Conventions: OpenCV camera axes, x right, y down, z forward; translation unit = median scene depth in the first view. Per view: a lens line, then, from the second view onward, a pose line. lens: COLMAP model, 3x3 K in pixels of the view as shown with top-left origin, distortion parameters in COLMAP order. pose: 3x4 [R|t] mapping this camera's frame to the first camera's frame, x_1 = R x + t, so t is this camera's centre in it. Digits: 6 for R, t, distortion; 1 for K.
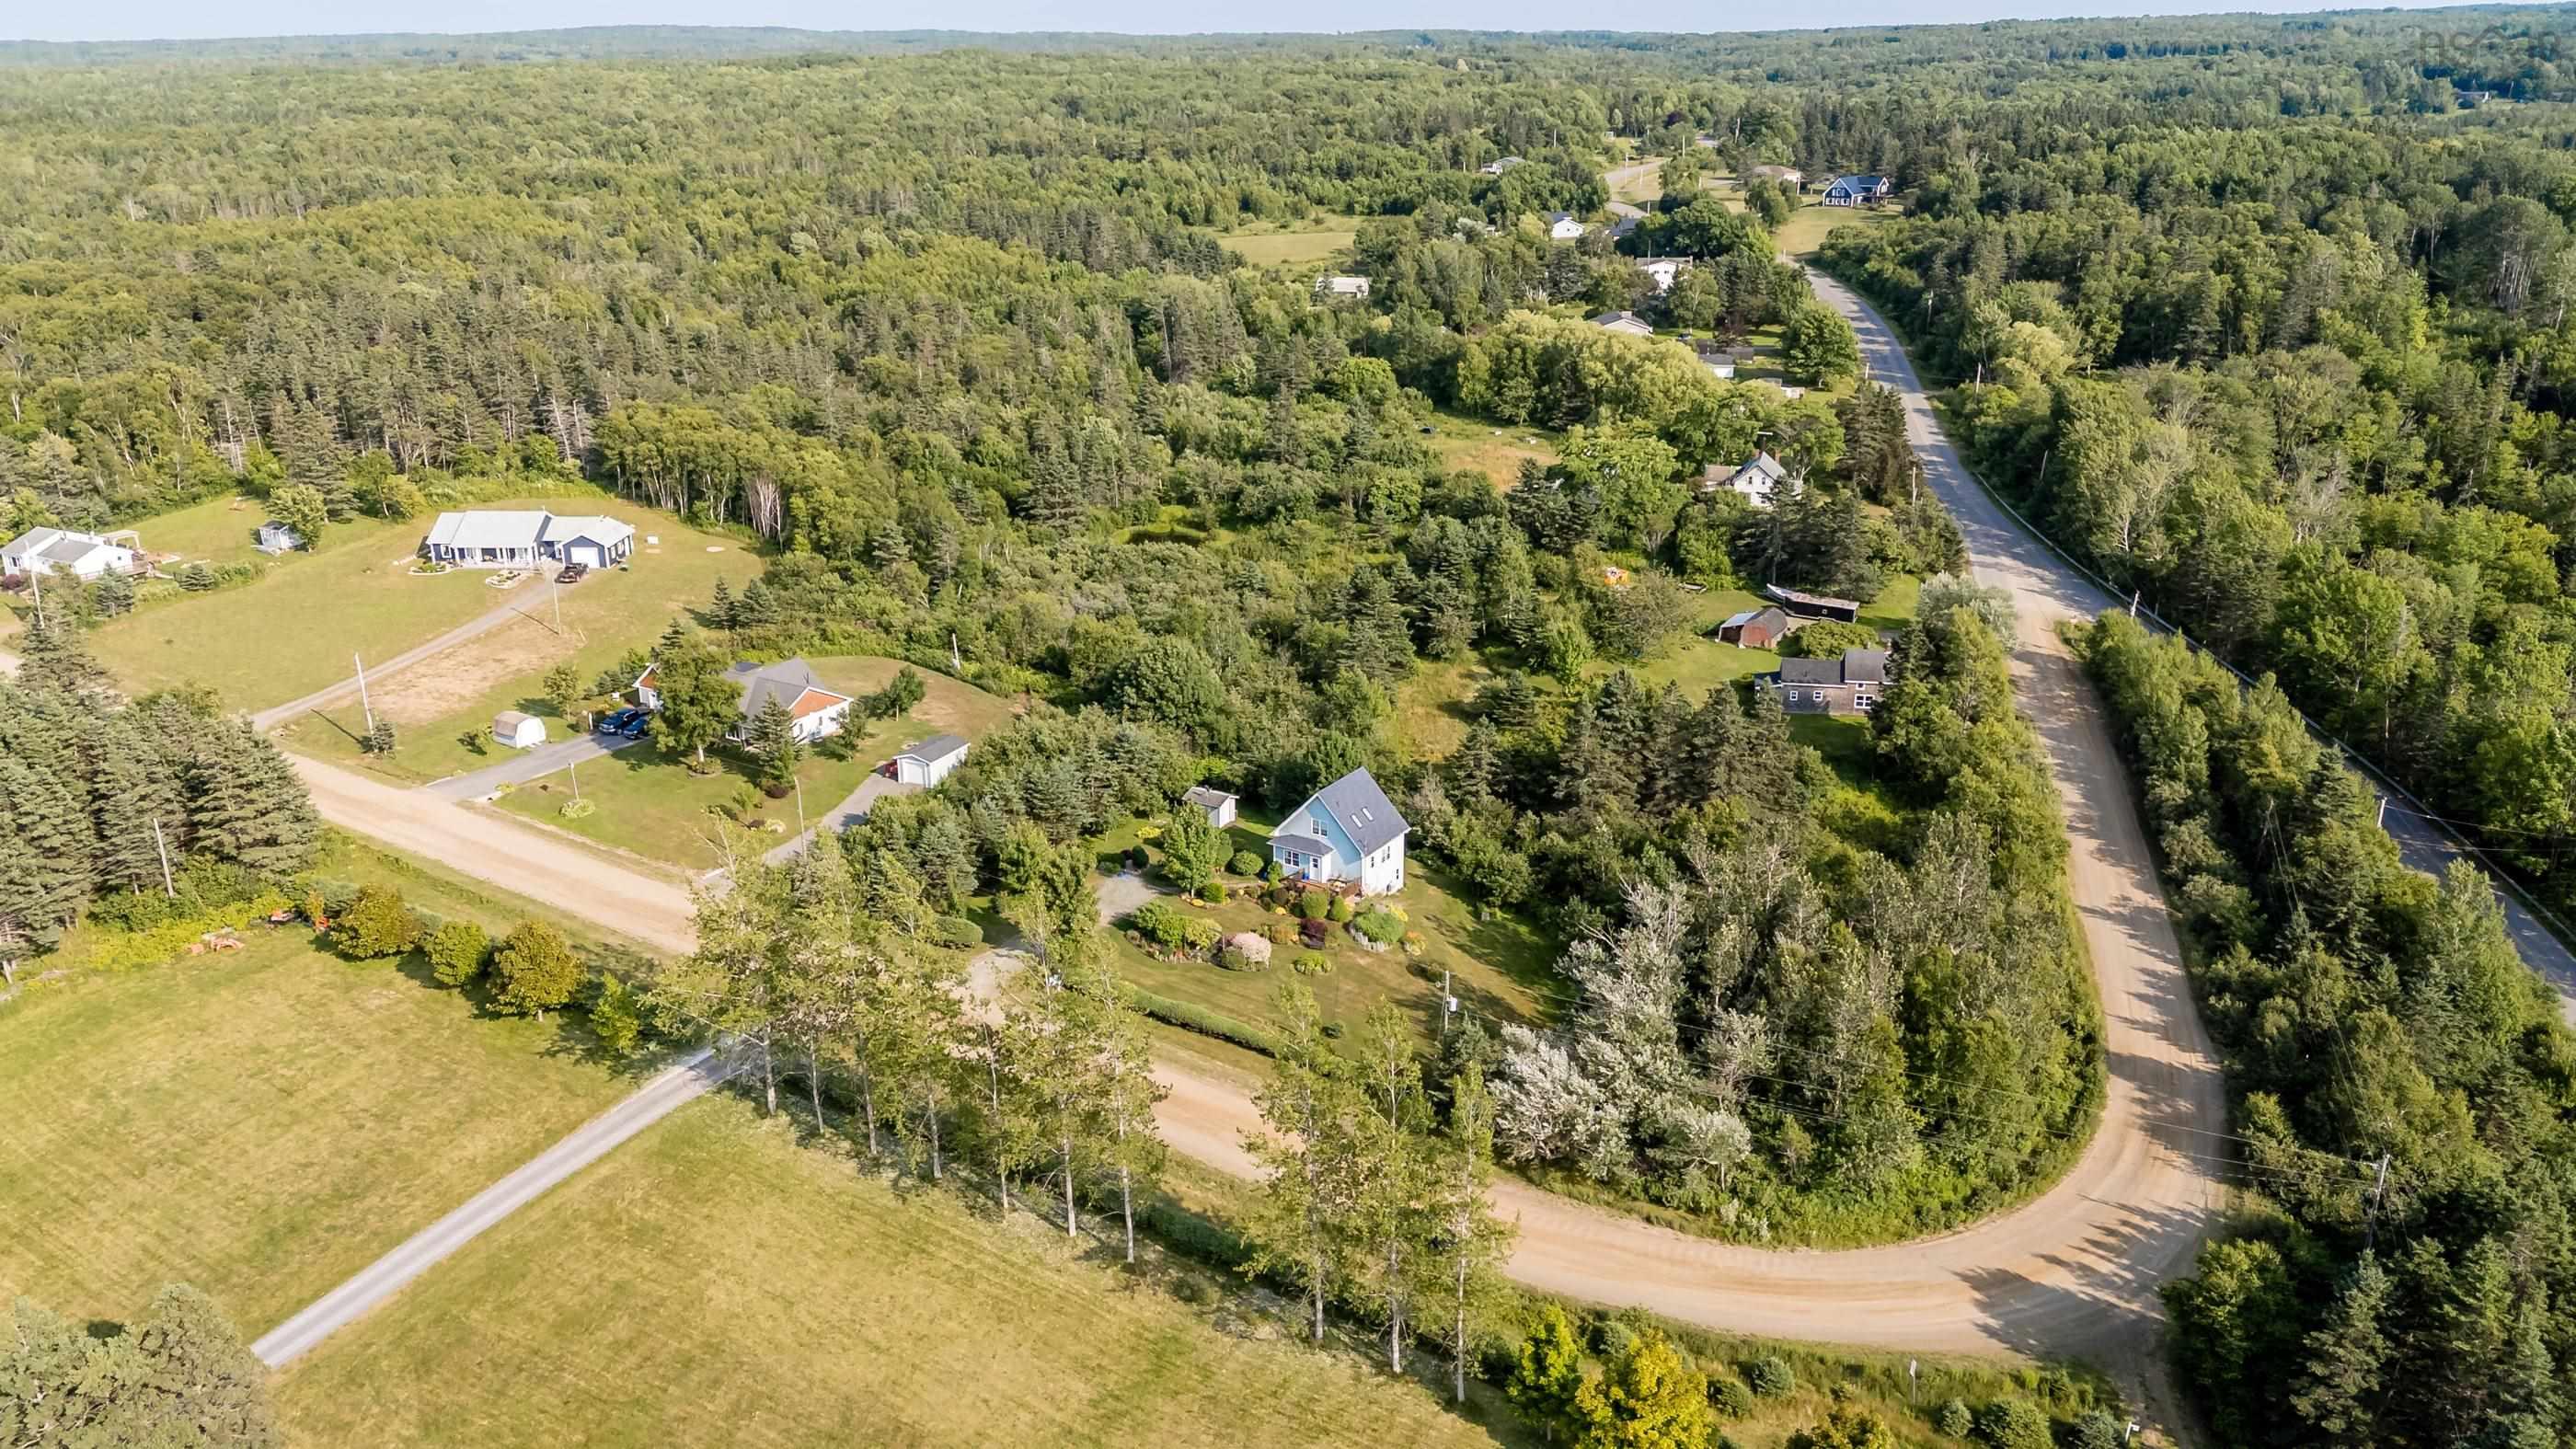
lens RADIAL K [[1840.4, 0, 1287.2], [0, 1840.4, 723.9], [0, 0, 1]] dist [0.052605, -0.002285]
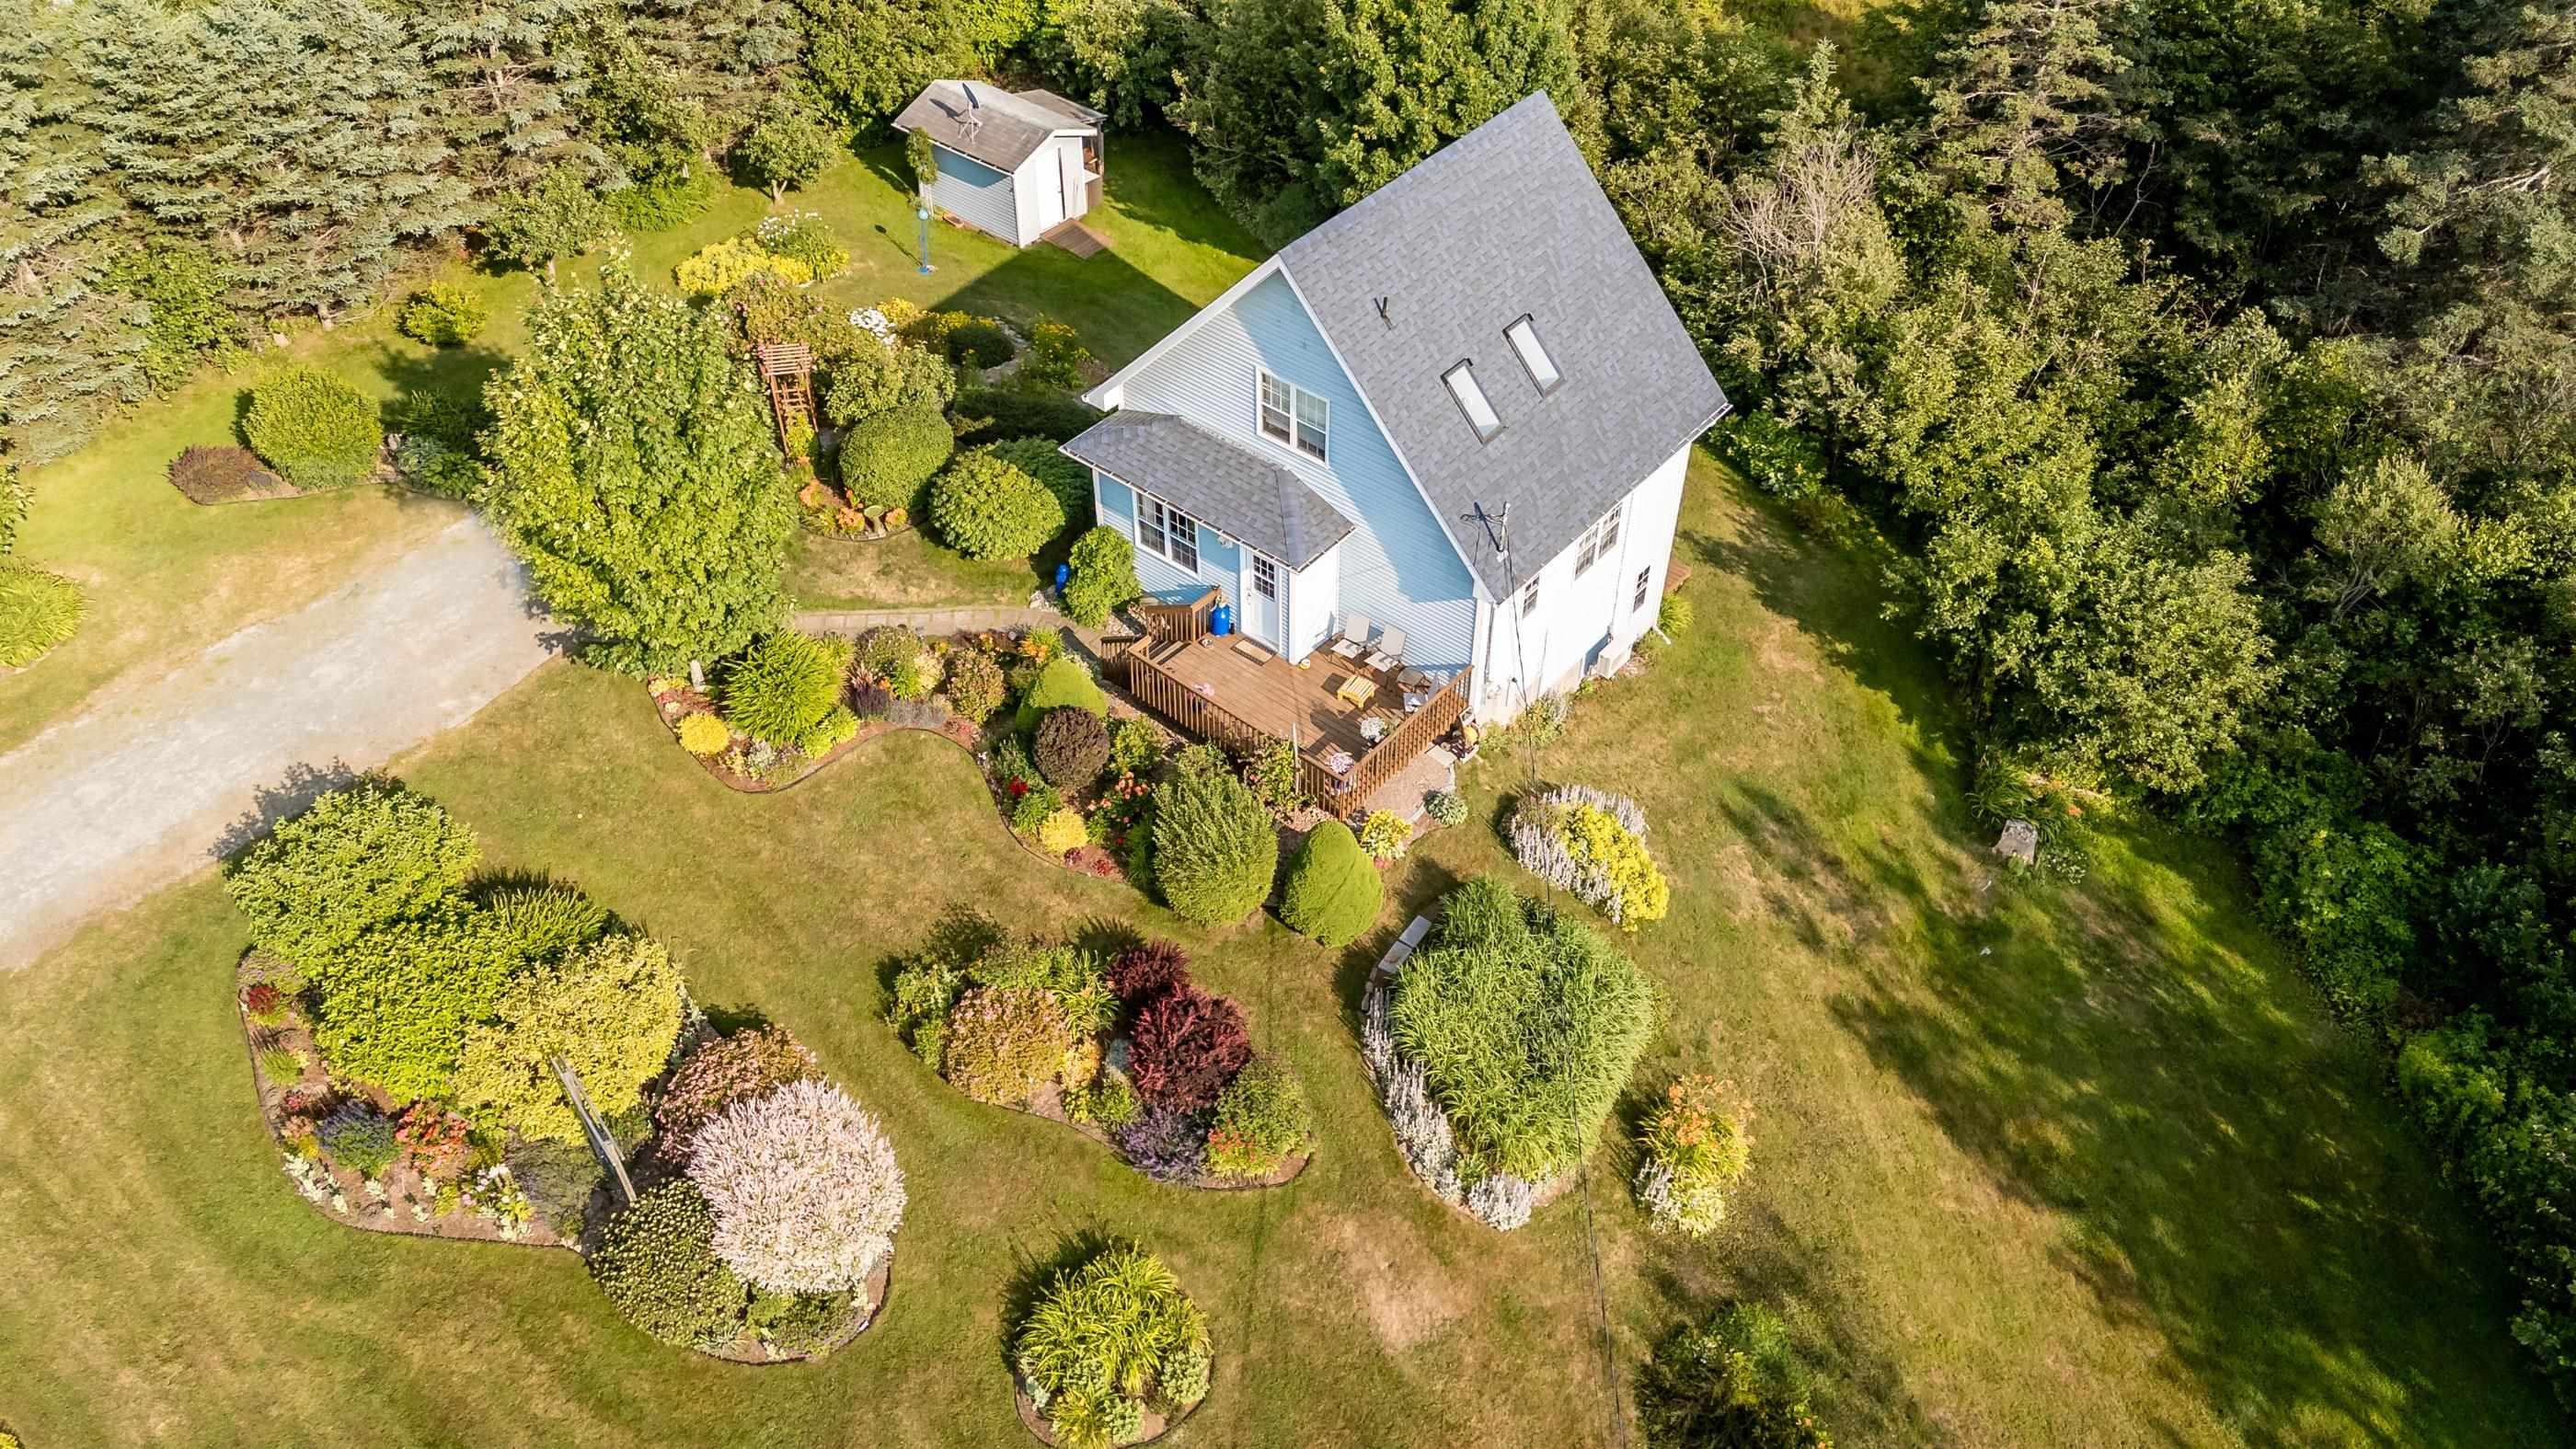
lens RADIAL K [[1840.4, 0, 1290.5], [0, 1840.4, 723.5], [0, 0, 1]] dist [0.052605, -0.002285]
pose [[0.992803, 0.089973, -0.079036, 0.035029], [-0.047998, 0.903588, 0.425705, -0.000105], [0.109718, -0.418848, 0.901404, 0.765621]]
